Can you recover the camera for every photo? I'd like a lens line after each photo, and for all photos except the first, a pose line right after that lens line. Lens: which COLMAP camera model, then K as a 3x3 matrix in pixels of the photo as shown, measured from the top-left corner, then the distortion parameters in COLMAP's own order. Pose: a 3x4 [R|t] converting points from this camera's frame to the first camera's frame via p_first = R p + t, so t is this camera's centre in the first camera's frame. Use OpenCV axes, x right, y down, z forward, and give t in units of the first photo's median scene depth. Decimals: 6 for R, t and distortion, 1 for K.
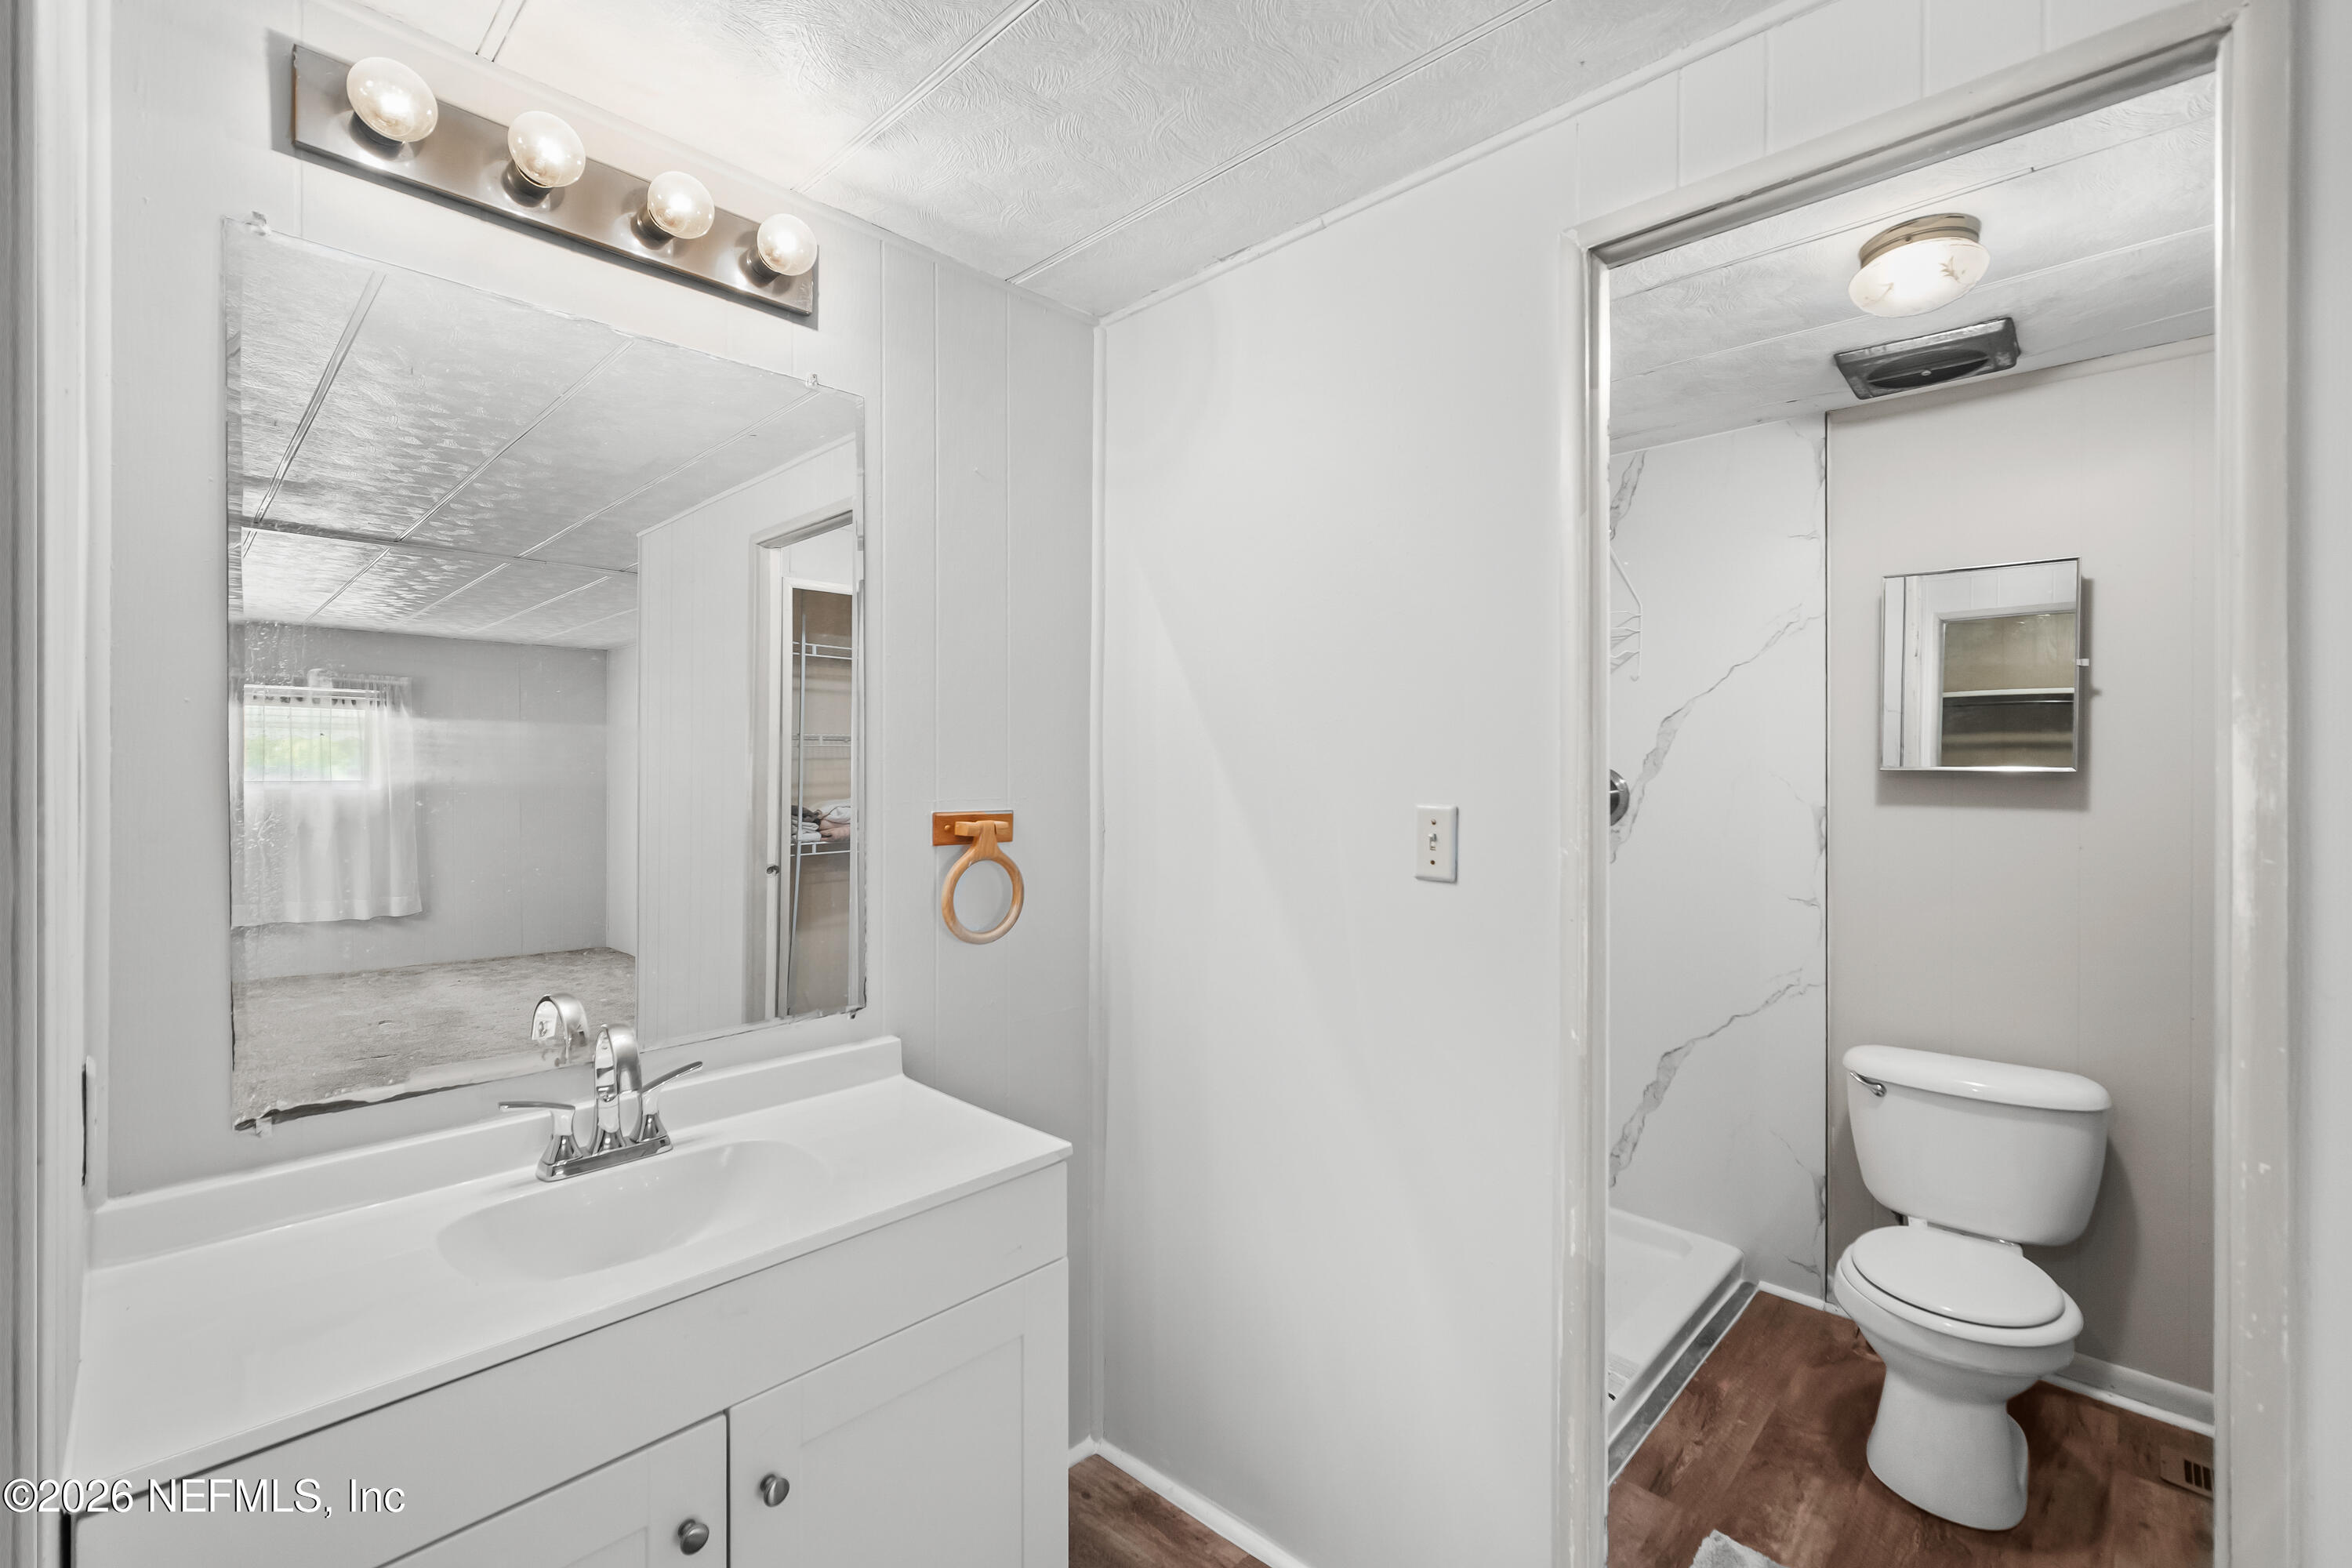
lens RADIAL K [[950.8, 0, 1242.8], [0, 950.8, 767.0], [0, 0, 1]] dist [-0.003609, -0.000070]
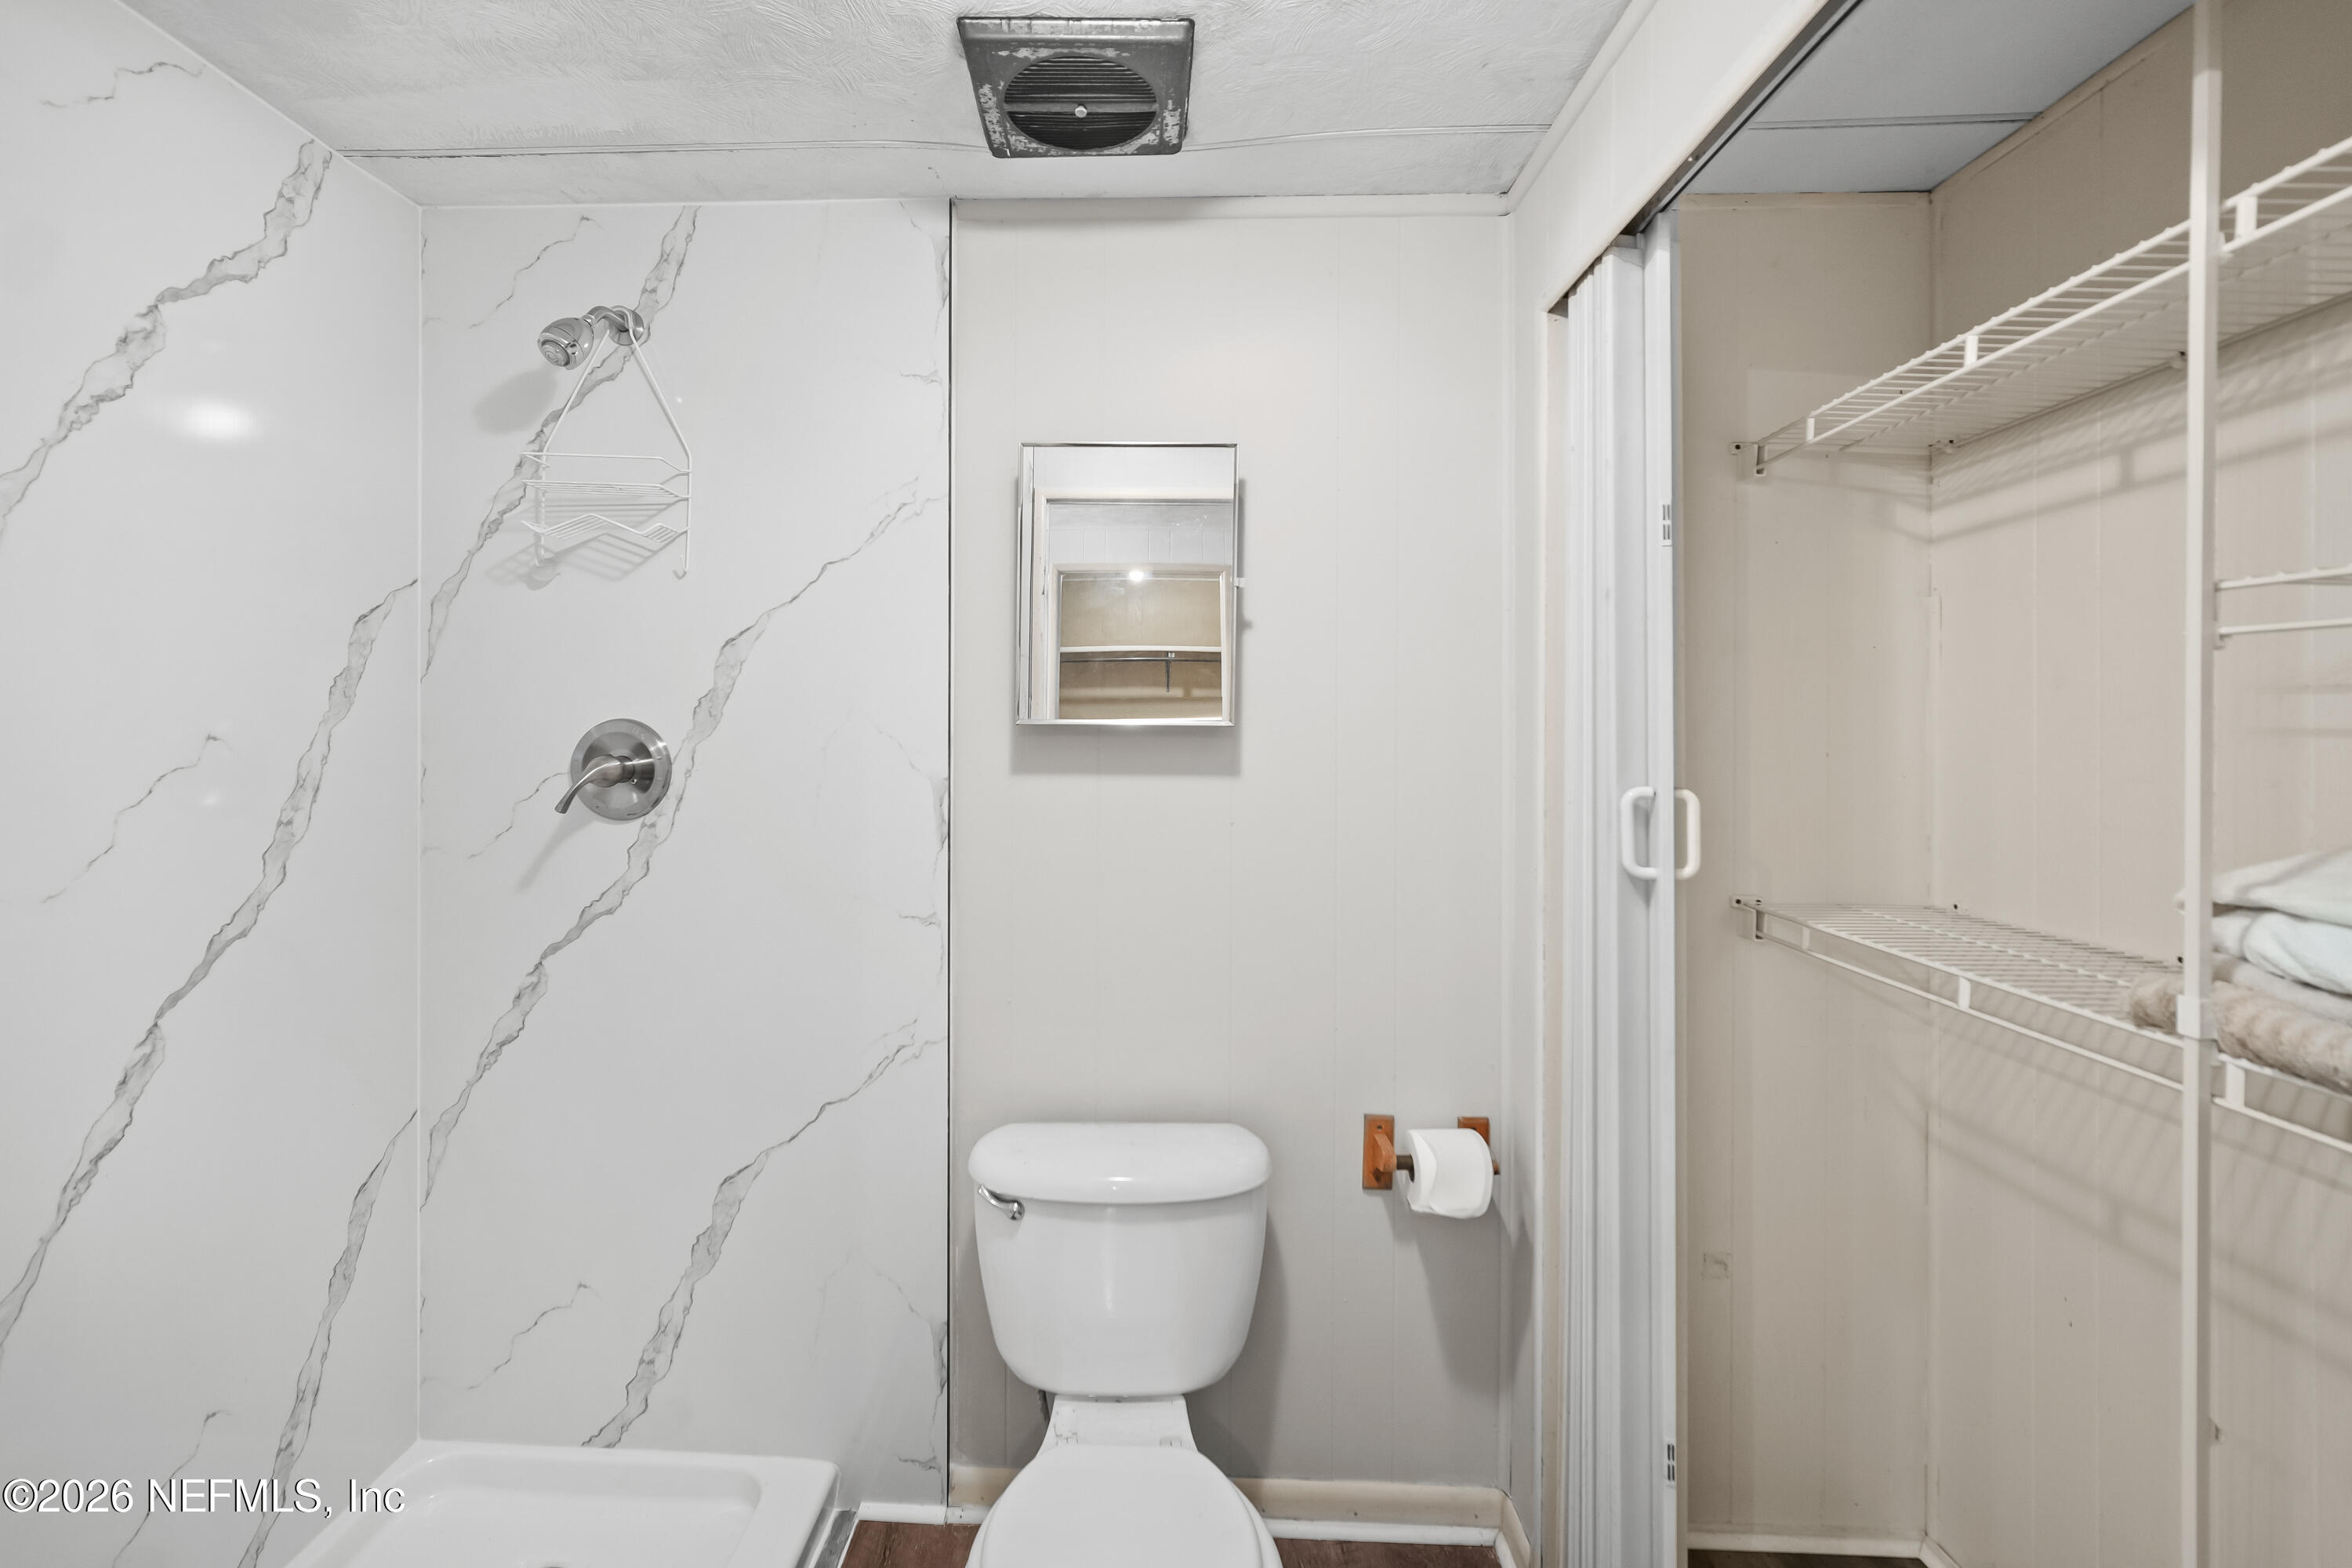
lens RADIAL K [[970.6, 0, 1102.5], [0, 970.6, 725.6], [0, 0, 1]] dist [-0.001173, -0.000003]
pose [[0.768419, -0.000083, 0.639947, 0.252542], [-0.003052, 0.999988, 0.003794, 0.001209], [-0.639939, -0.004868, 0.768410, 0.393017]]
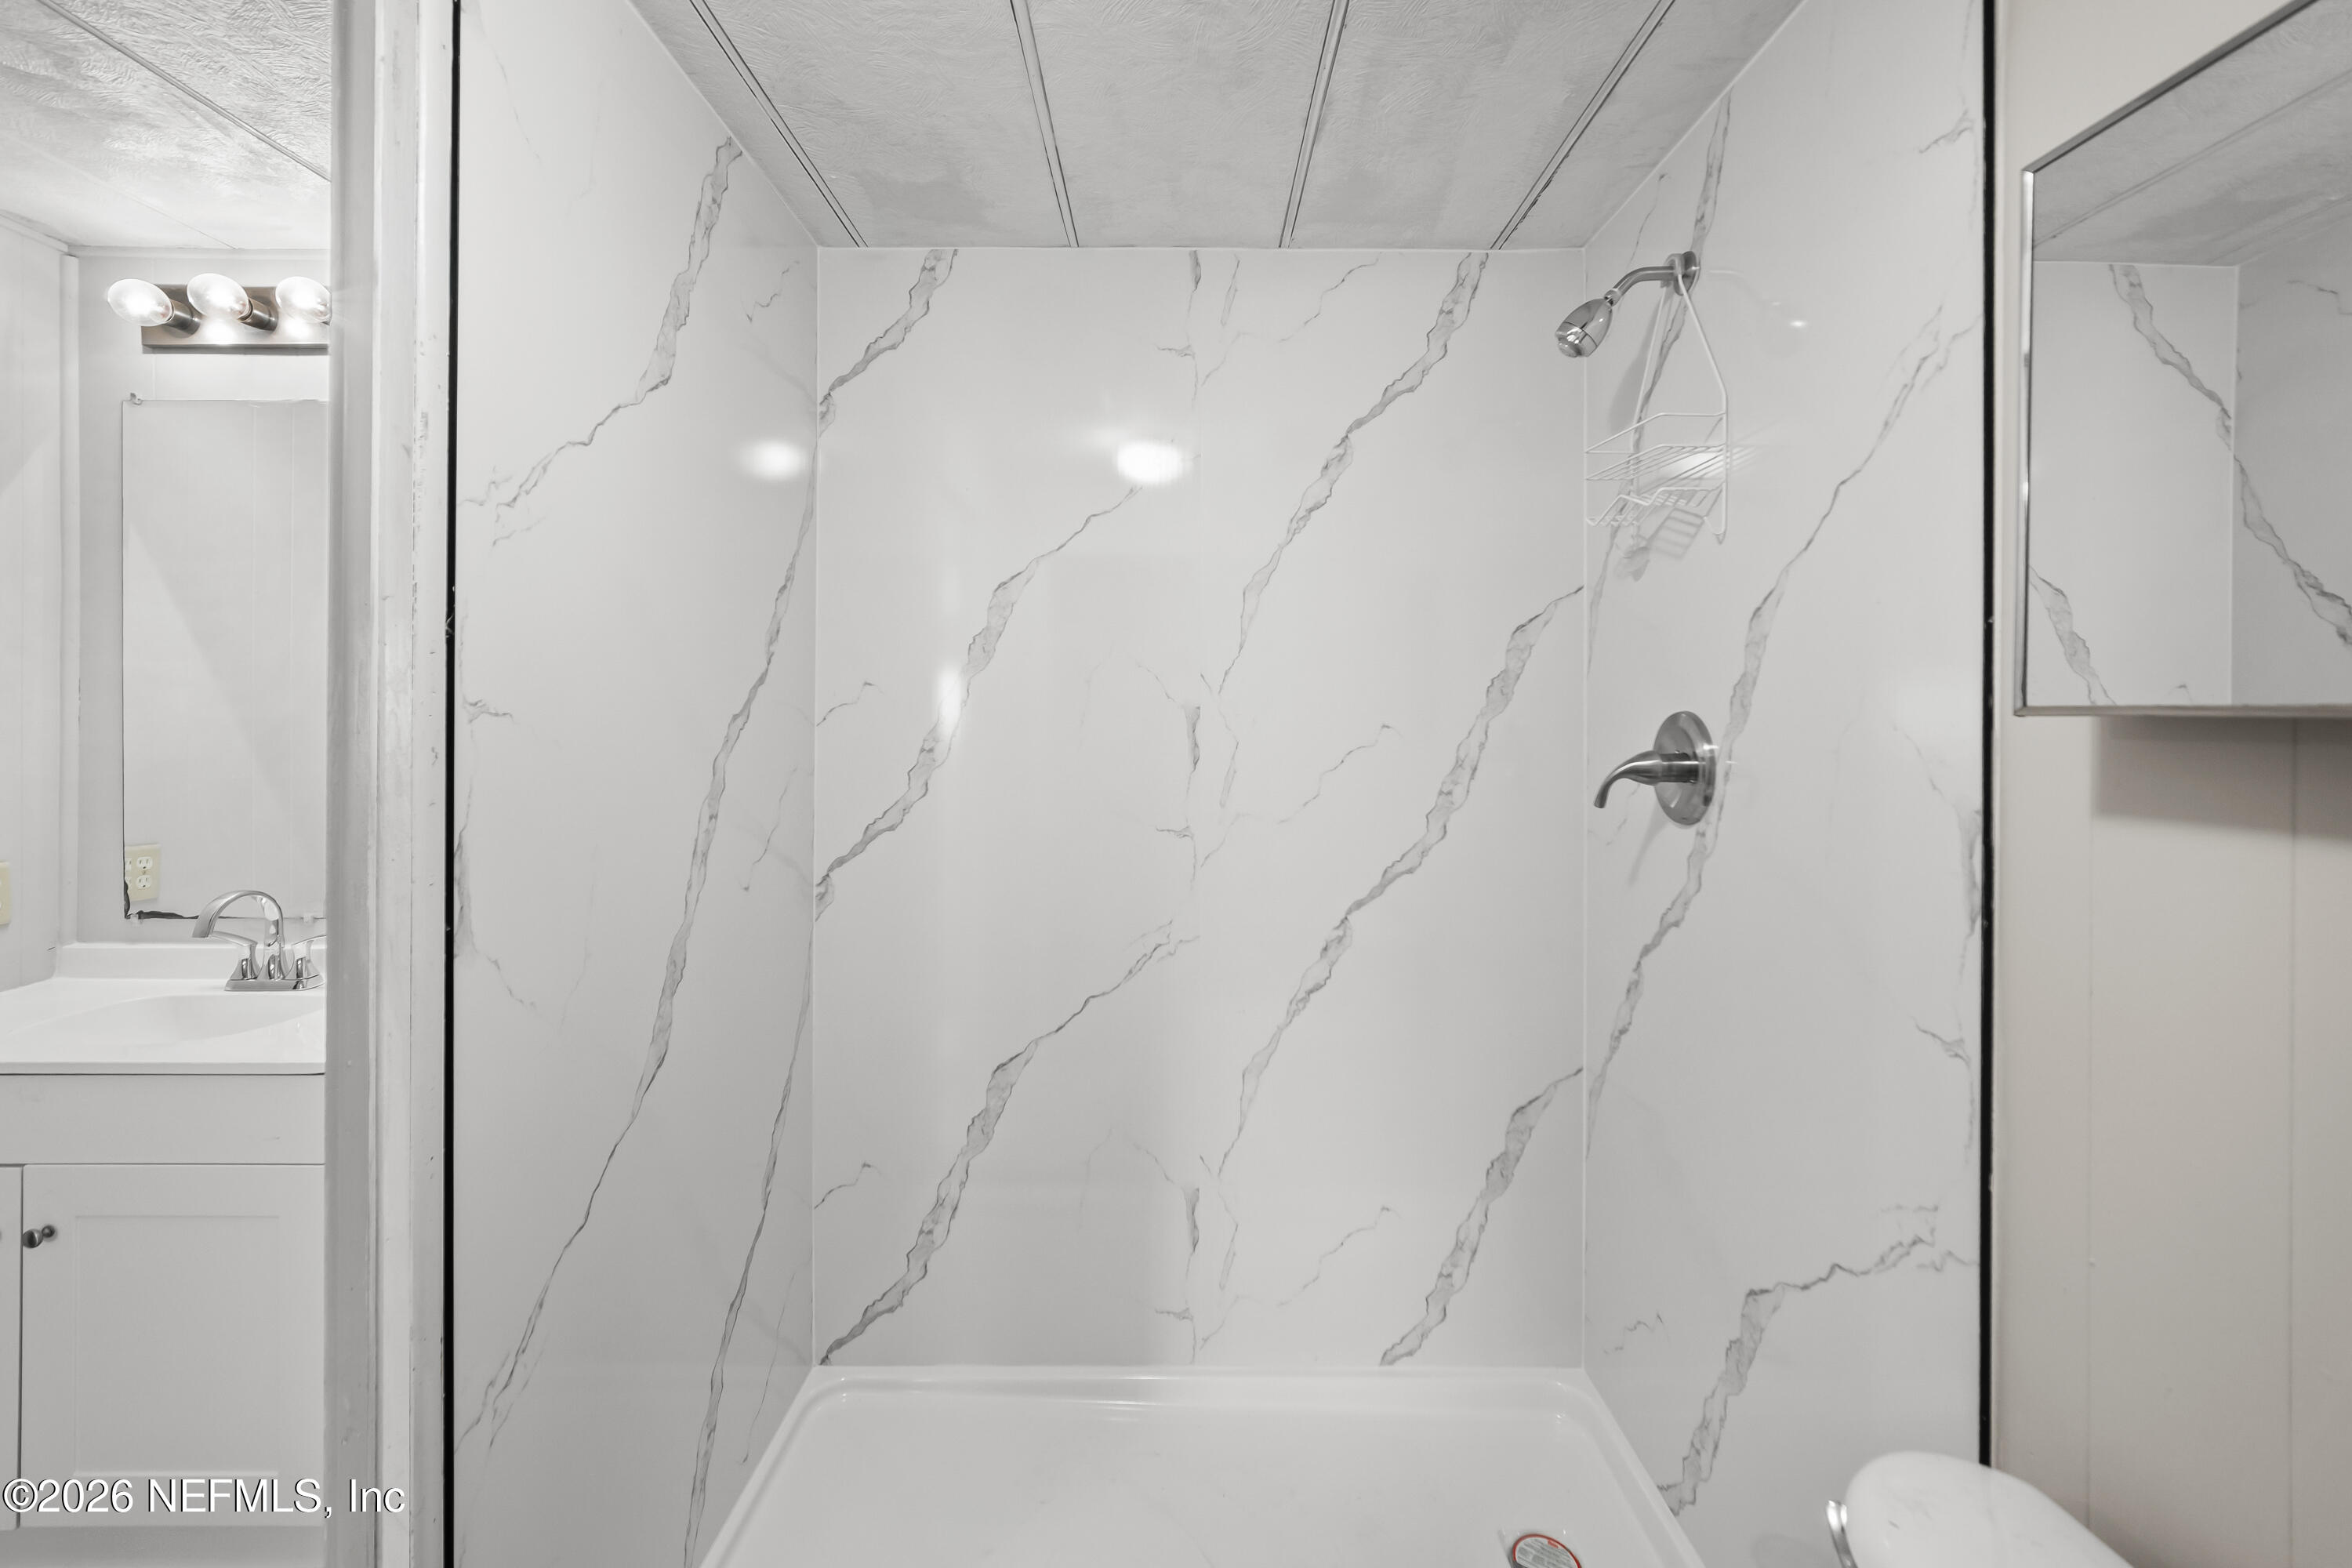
lens RADIAL K [[954.9, 0, 1184.2], [0, 954.9, 720.8], [0, 0, 1]] dist [0.001846, 0.000100]
pose [[0.703346, 0.005653, -0.710825, 0.657699], [-0.003547, 0.999984, 0.004443, 0.004703], [0.710838, -0.000603, 0.703355, 0.491078]]
